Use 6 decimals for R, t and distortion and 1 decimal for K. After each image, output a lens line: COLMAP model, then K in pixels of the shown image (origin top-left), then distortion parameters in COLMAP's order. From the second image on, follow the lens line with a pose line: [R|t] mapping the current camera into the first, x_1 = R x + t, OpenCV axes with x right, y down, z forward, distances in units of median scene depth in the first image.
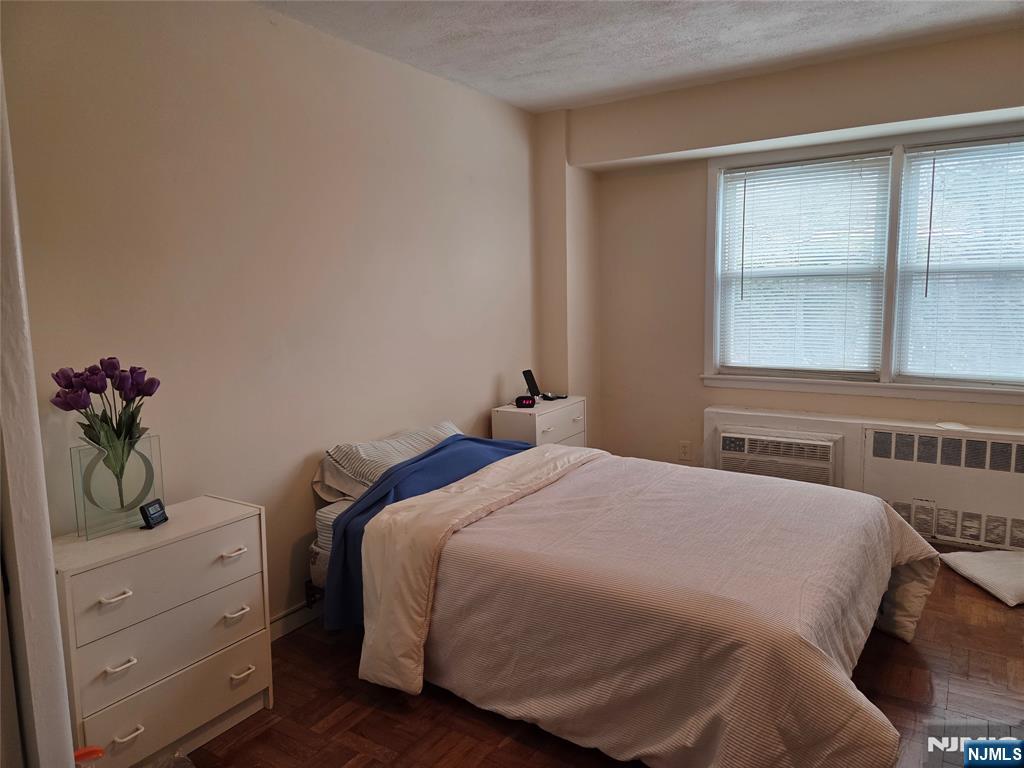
lens RADIAL K [[677.2, 0, 518.4], [0, 677.2, 359.9], [0, 0, 1]] dist [0.059184, -0.048597]
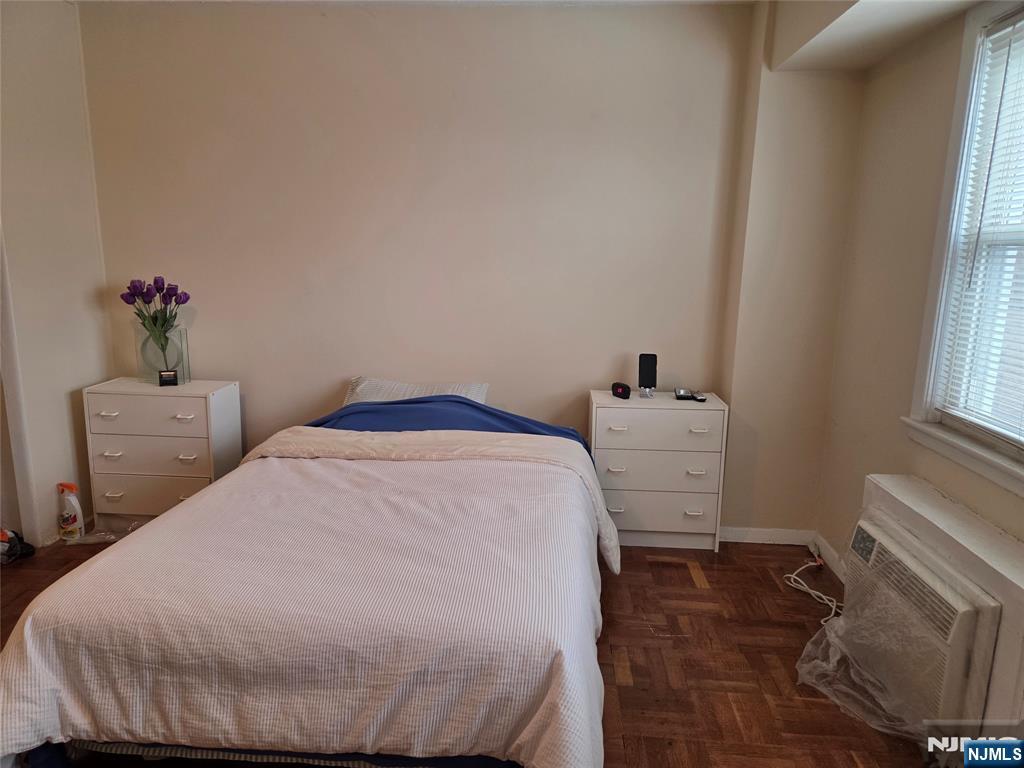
lens RADIAL K [[677.2, 0, 518.4], [0, 677.2, 359.9], [0, 0, 1]] dist [0.059184, -0.048597]
pose [[0.490460, 0.167732, -0.855170, 0.934822], [-0.124517, 0.984722, 0.121729, -0.084453], [0.862522, 0.046780, 0.503852, 0.698129]]
